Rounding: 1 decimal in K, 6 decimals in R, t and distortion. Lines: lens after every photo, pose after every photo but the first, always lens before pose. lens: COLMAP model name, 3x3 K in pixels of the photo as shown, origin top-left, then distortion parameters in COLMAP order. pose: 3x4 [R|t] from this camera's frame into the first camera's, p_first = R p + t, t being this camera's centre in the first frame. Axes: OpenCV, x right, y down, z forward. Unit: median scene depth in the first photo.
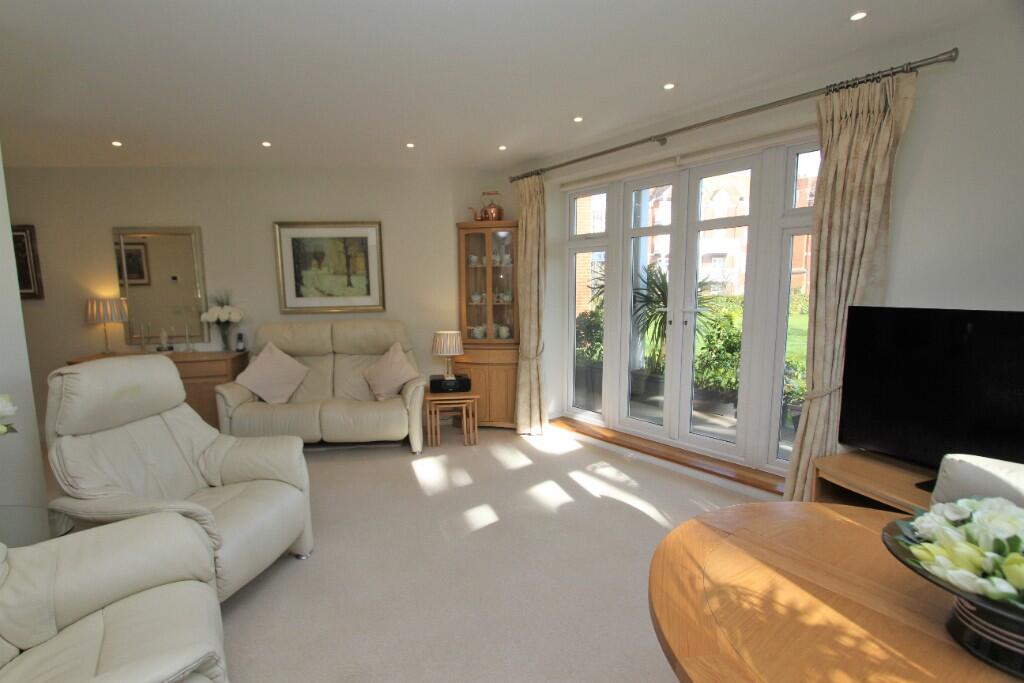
lens RADIAL K [[481.7, 0, 485.5], [0, 481.7, 344.6], [0, 0, 1]] dist [-0.002453, -0.000130]
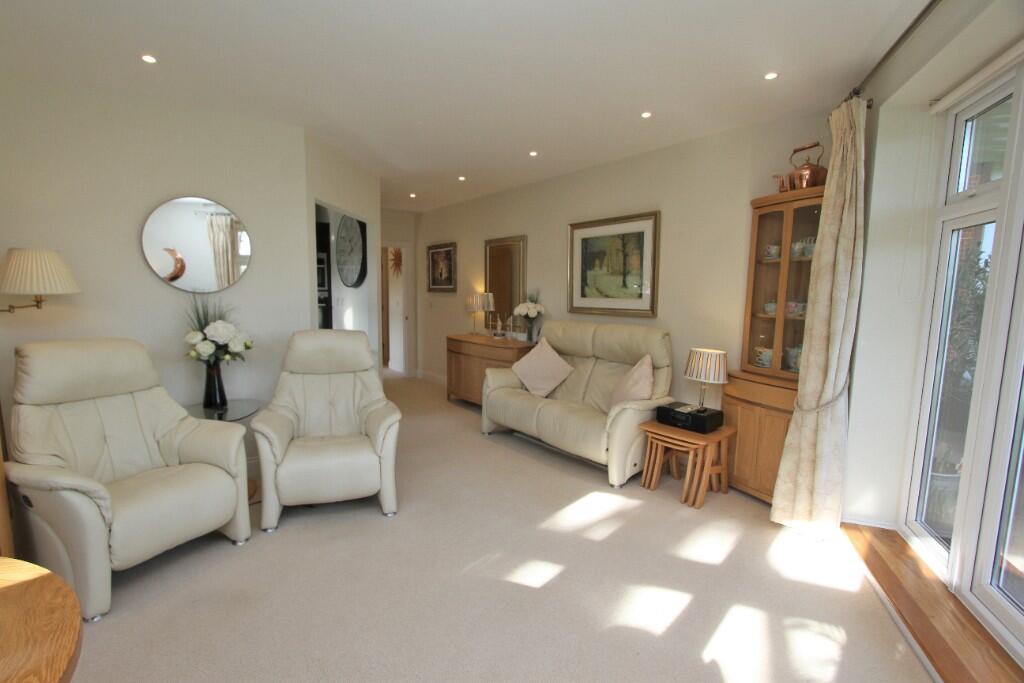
lens RADIAL K [[481.7, 0, 485.5], [0, 481.7, 344.6], [0, 0, 1]] dist [-0.002453, -0.000130]
pose [[0.499527, 0.115168, -0.858609, 0.390410], [-0.122919, 0.990519, 0.061349, -0.038185], [0.857533, 0.074894, 0.508947, 0.326920]]
